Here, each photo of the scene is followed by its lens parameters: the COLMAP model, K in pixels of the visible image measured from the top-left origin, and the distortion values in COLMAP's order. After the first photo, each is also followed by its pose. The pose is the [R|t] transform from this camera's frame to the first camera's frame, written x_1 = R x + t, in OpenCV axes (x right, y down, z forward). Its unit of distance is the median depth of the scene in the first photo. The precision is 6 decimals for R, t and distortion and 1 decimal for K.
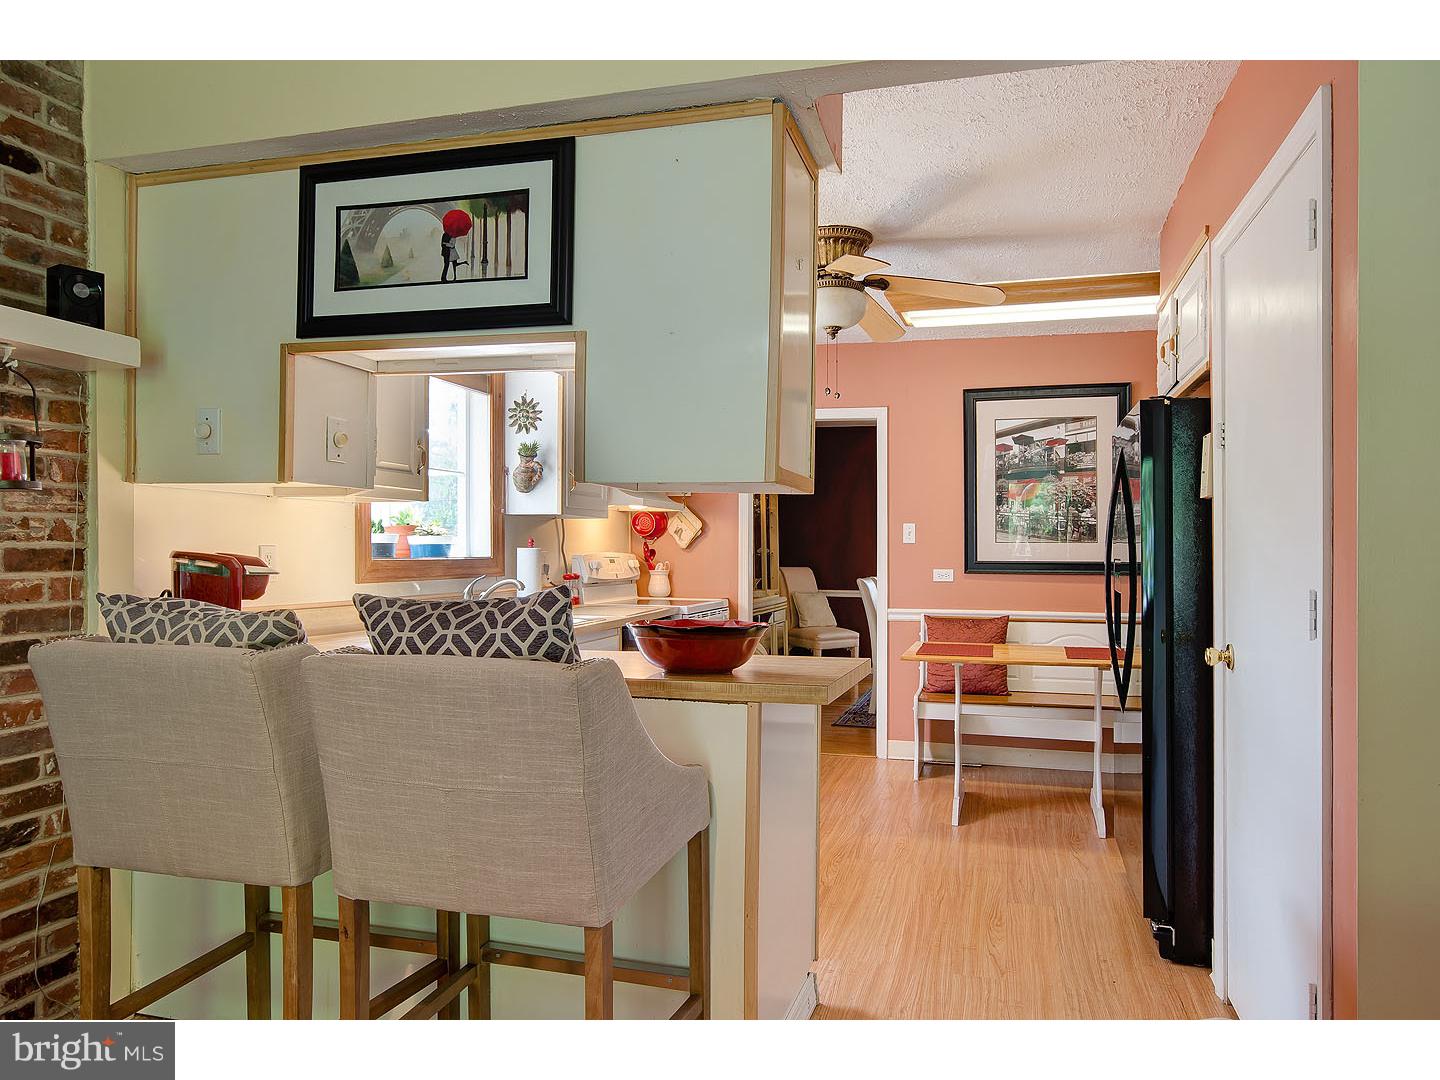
lens RADIAL K [[997.5, 0, 720.0], [0, 997.5, 540.0], [0, 0, 1]] dist [0.000409, -0.000270]
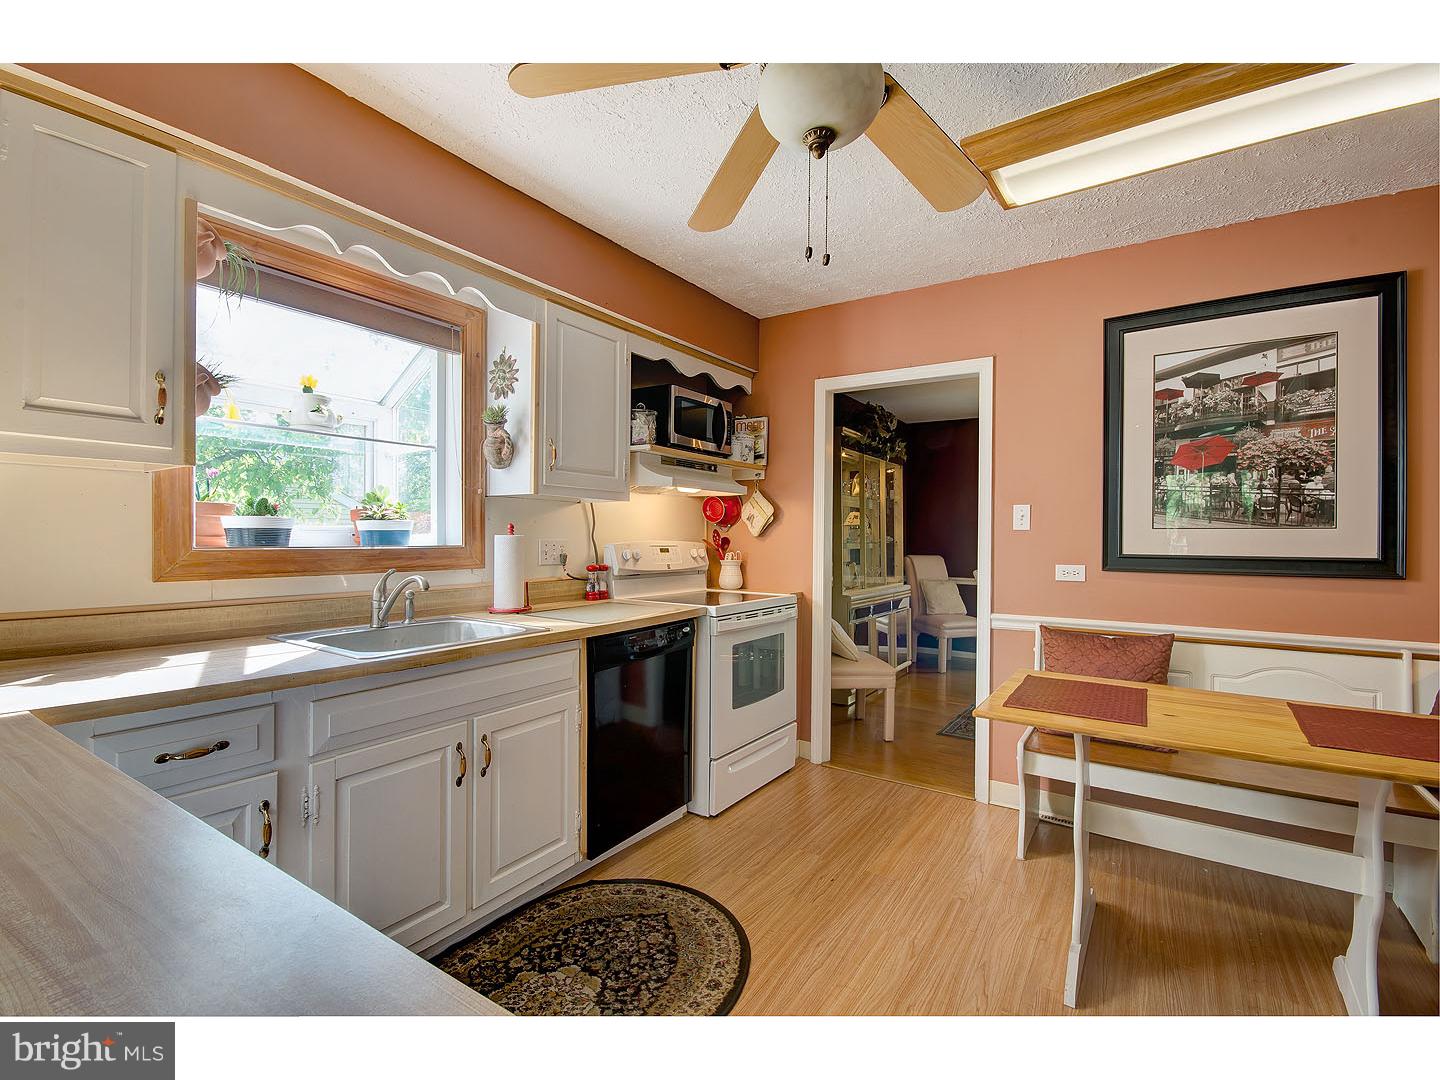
lens RADIAL K [[655.9, 0, 715.6], [0, 655.9, 545.6], [0, 0, 1]] dist [0.016400, -0.000444]
pose [[0.951632, 0.005283, -0.307194, 0.125657], [0.000966, 0.999796, 0.020186, 0.004978], [0.307238, -0.019506, 0.951433, 0.459536]]
